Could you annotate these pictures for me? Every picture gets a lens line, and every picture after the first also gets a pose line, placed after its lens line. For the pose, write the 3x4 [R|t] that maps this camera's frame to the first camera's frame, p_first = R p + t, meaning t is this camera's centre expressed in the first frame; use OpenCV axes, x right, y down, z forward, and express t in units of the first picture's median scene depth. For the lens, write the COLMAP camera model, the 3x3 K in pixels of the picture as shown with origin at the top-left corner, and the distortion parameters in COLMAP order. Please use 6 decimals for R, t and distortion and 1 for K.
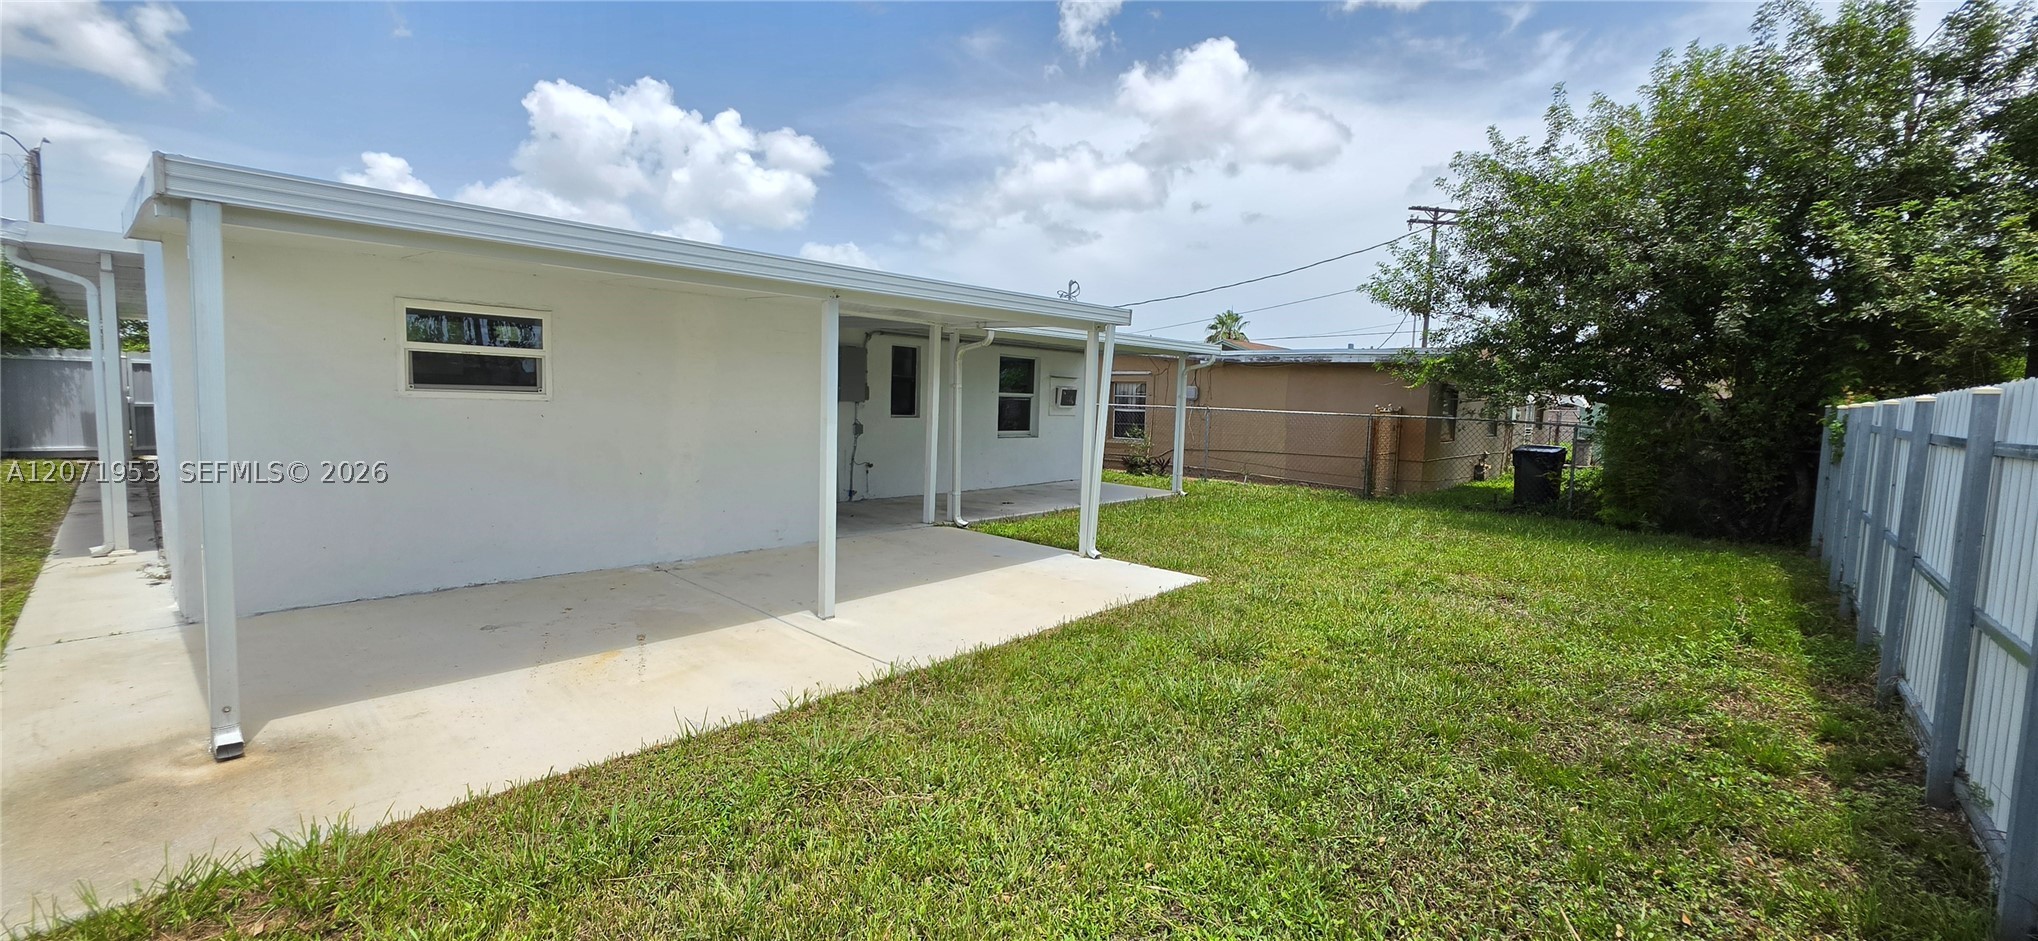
lens RADIAL K [[818.3, 0, 1017.4], [0, 818.3, 468.5], [0, 0, 1]] dist [-0.000050, 0.001057]
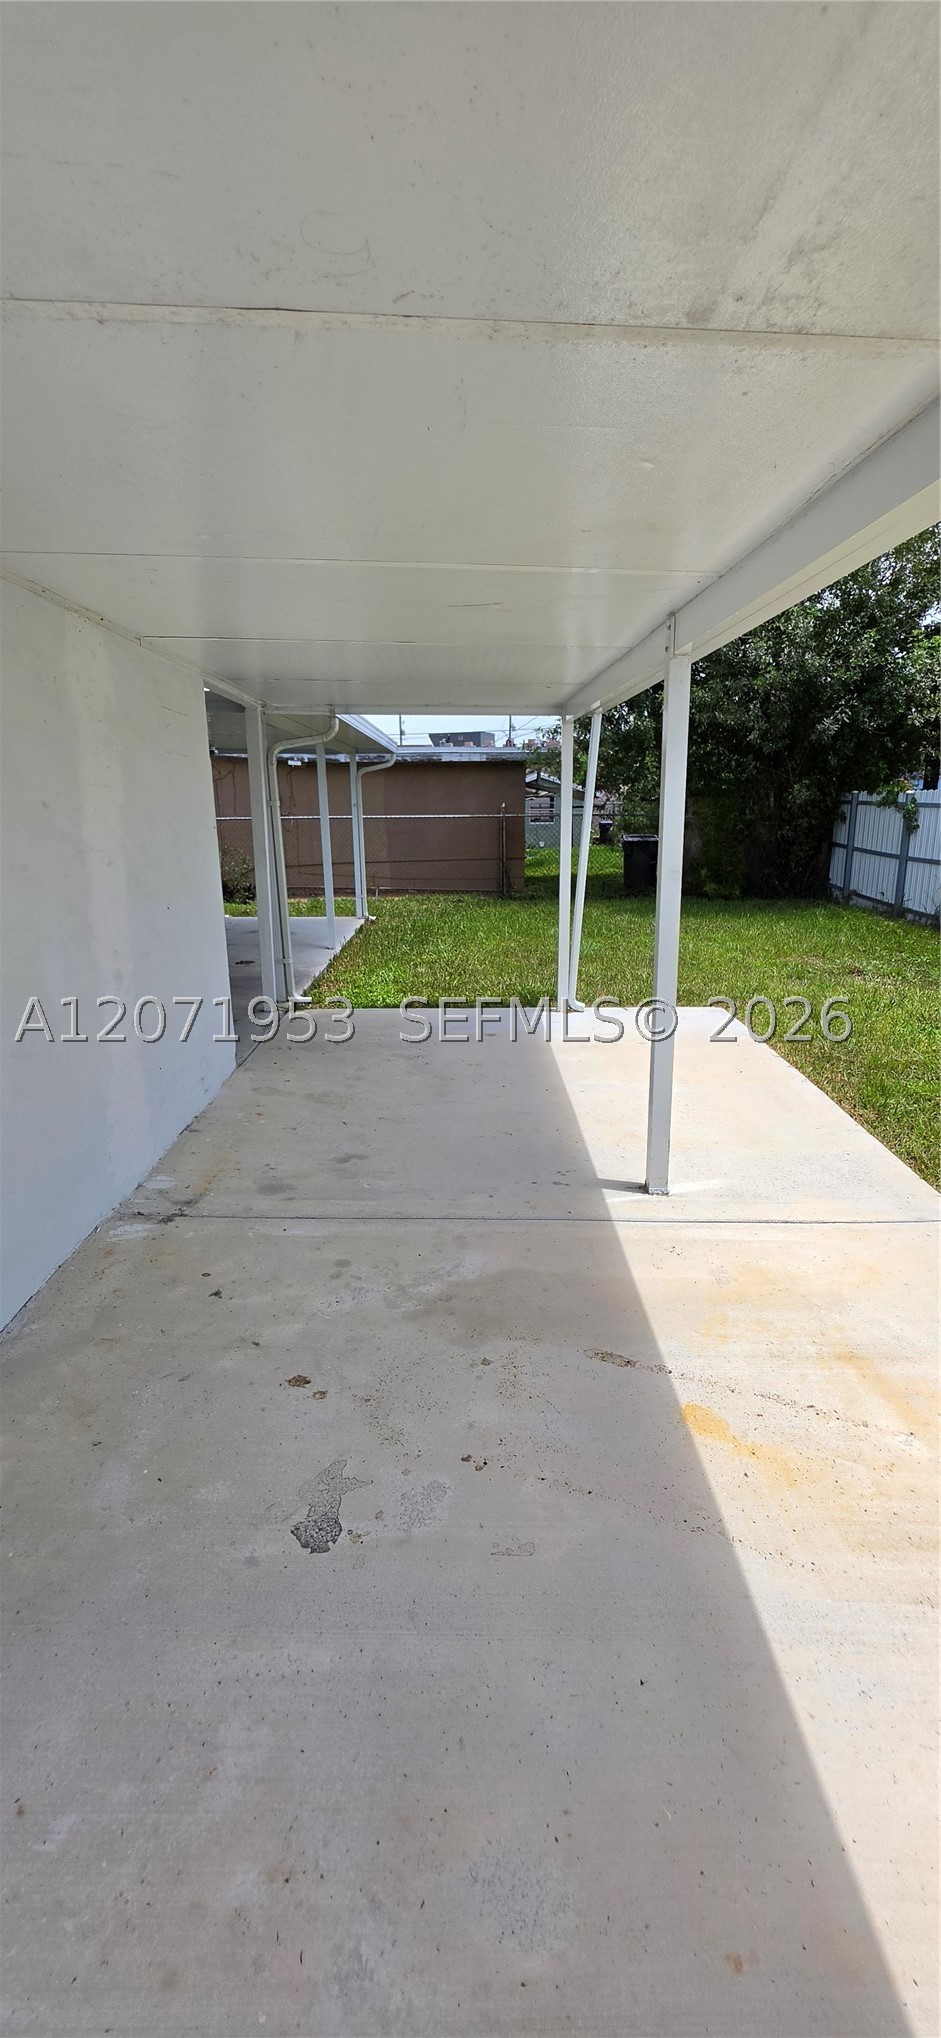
lens RADIAL K [[818.3, 0, 520.1], [0, 818.3, 1022.2], [0, 0, 1]] dist [-0.000050, 0.001057]
pose [[0.728911, -0.217524, 0.649132, -0.690037], [0.096565, 0.971368, 0.217072, -0.093631], [-0.677764, -0.095542, 0.729046, 0.614674]]
